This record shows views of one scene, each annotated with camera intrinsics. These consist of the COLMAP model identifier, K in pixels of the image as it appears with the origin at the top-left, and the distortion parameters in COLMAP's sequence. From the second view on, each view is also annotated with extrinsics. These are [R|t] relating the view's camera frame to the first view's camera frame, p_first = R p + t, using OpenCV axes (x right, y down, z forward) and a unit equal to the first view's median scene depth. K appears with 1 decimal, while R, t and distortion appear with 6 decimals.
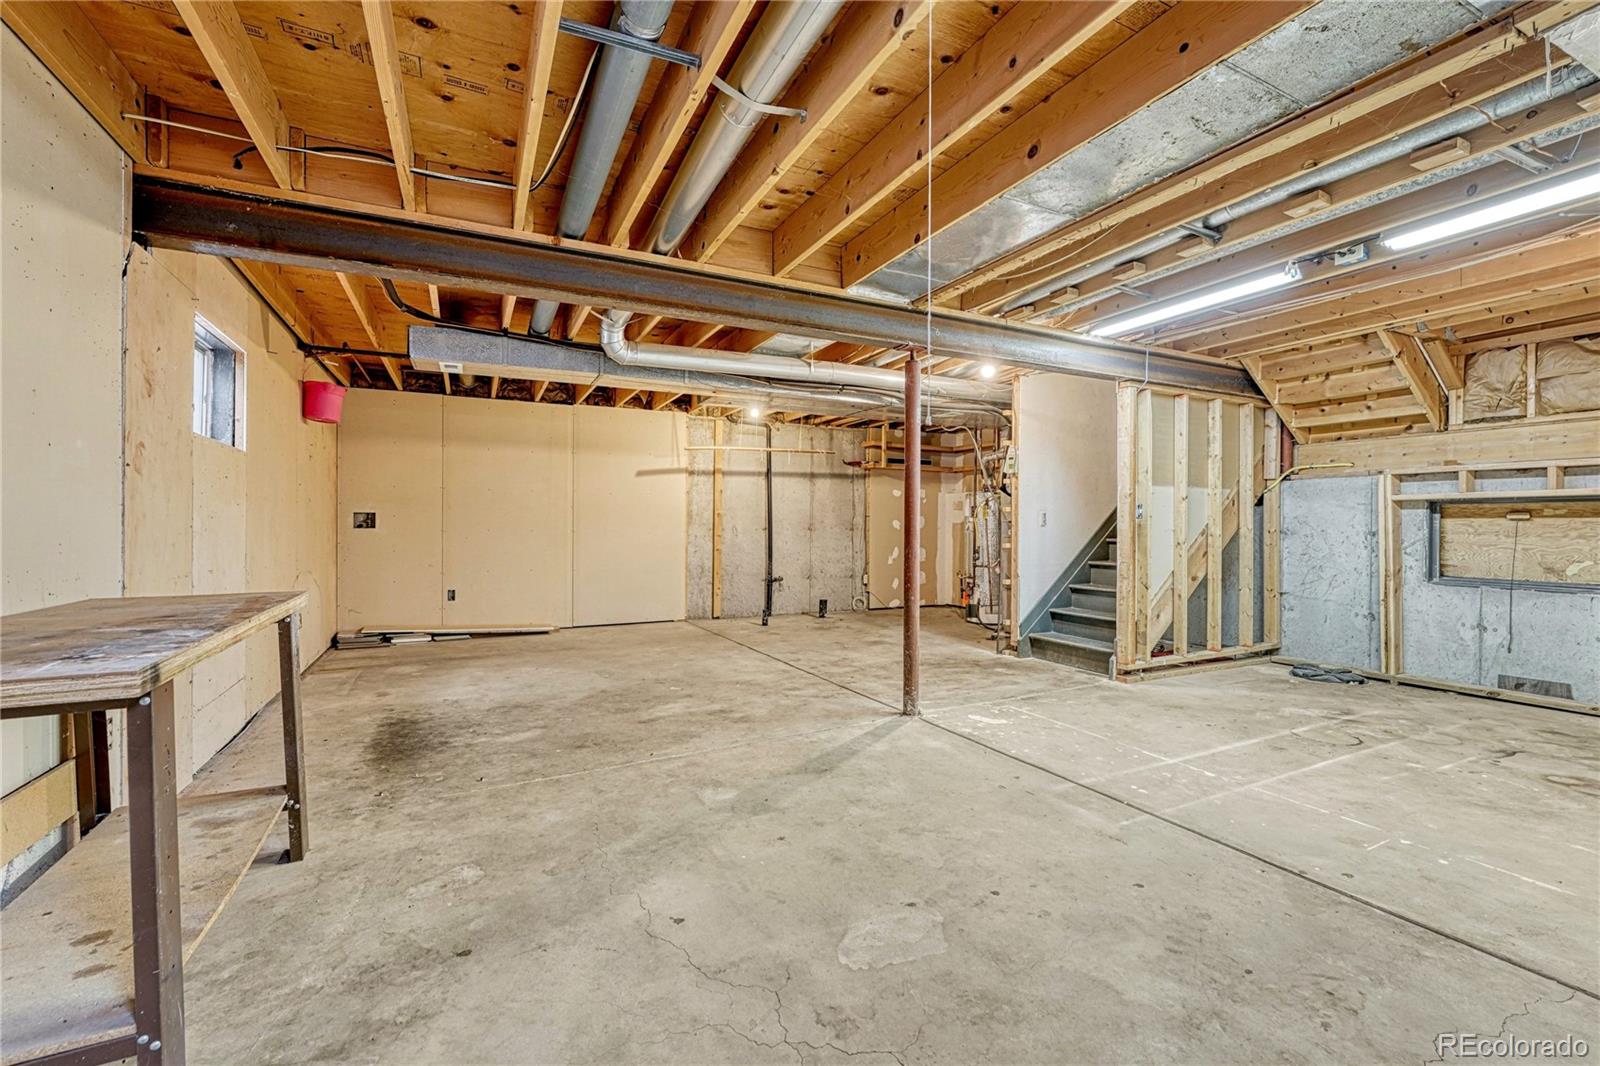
lens RADIAL K [[671.1, 0, 799.3], [0, 671.1, 529.2], [0, 0, 1]] dist [0.002623, 0.000601]
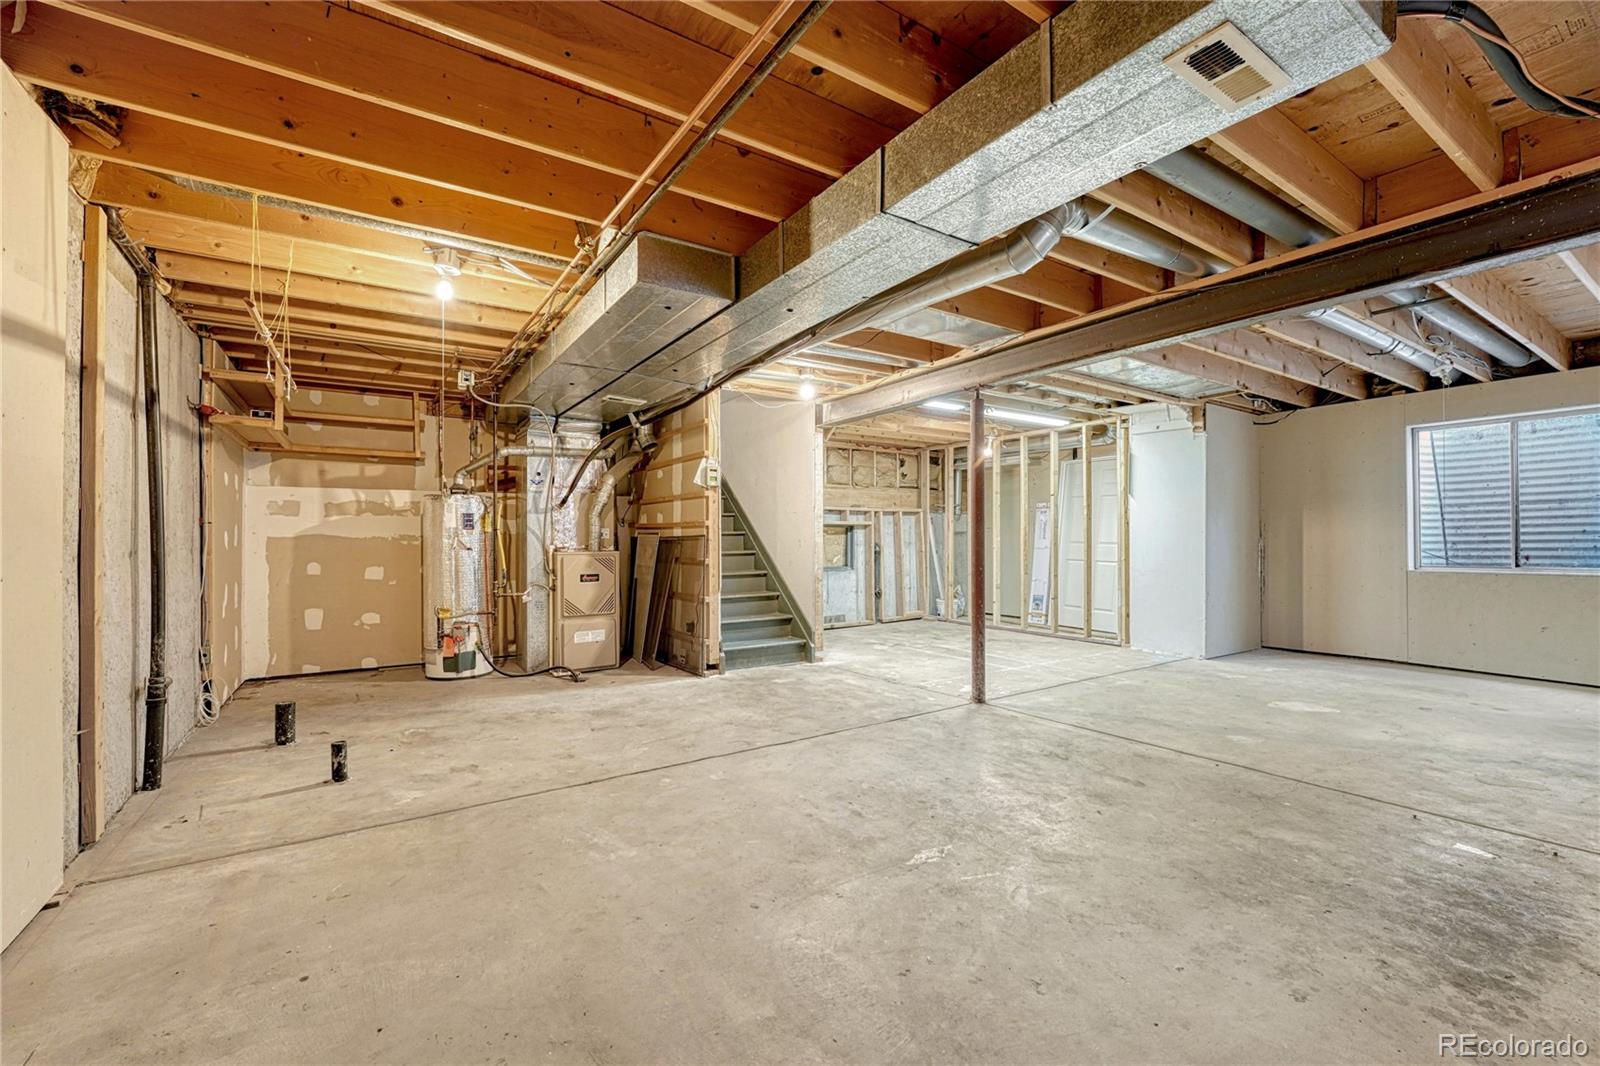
lens RADIAL K [[671.1, 0, 800.7], [0, 671.1, 536.3], [0, 0, 1]] dist [0.002623, 0.000601]
pose [[-0.132952, 0.003692, 0.991116, -1.077910], [0.006328, 0.999976, -0.002877, -0.012392], [-0.991102, 0.005889, -0.132972, 1.651369]]
